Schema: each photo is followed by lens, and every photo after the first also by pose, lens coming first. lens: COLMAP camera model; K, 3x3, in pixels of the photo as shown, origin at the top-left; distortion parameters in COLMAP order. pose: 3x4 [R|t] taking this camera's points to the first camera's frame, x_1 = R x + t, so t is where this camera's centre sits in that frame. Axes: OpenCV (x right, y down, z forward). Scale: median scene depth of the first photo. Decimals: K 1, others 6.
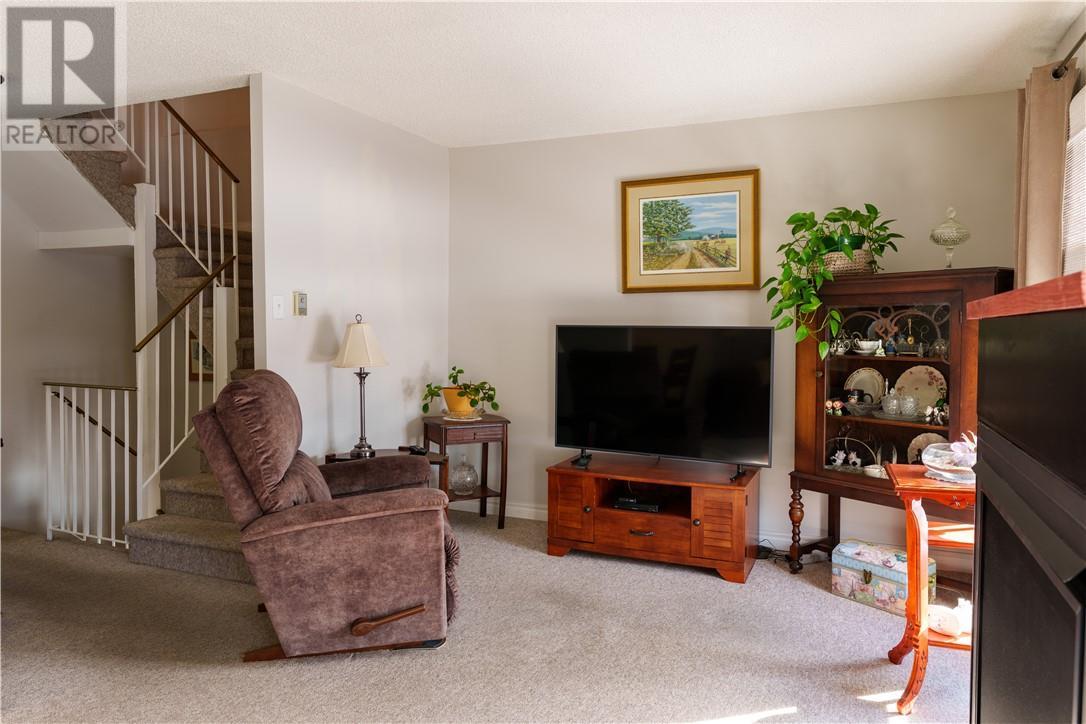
lens RADIAL K [[728.2, 0, 543.0], [0, 728.2, 362.0], [0, 0, 1]] dist [0.000574, 0.000367]
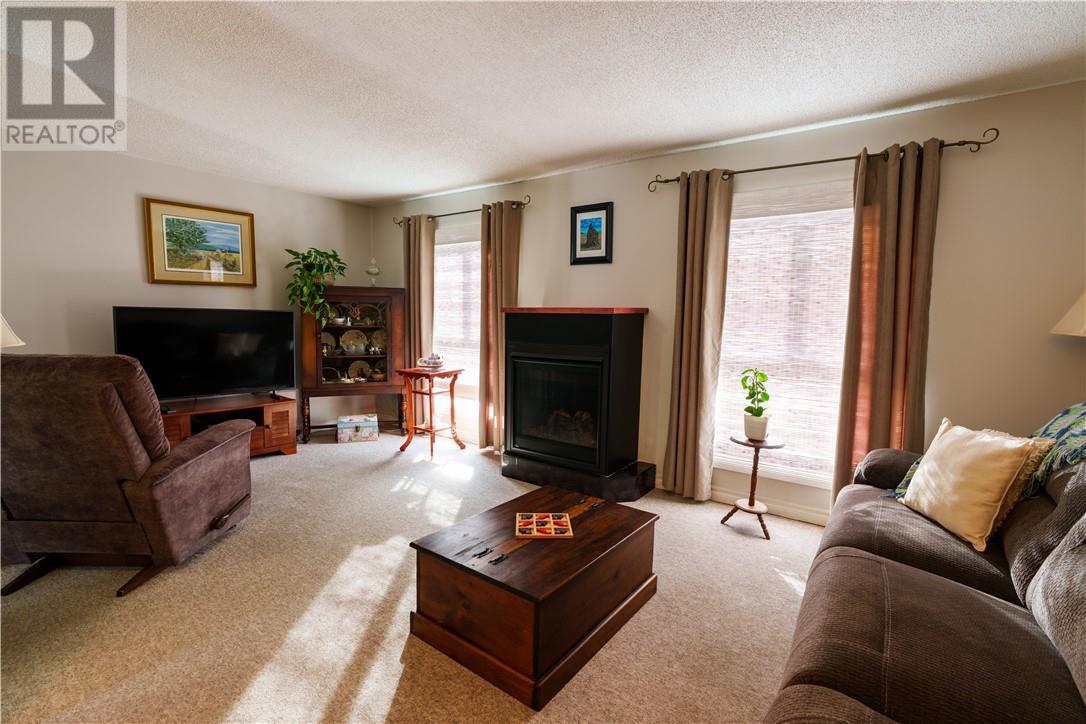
lens RADIAL K [[496.6, 0, 543.0], [0, 496.6, 362.0], [0, 0, 1]] dist [-0.000820, -0.000090]
pose [[0.229517, -0.090537, 0.969085, -0.660197], [0.029765, 0.995851, 0.085988, -0.008139], [-0.972849, 0.009109, 0.231260, 0.102466]]
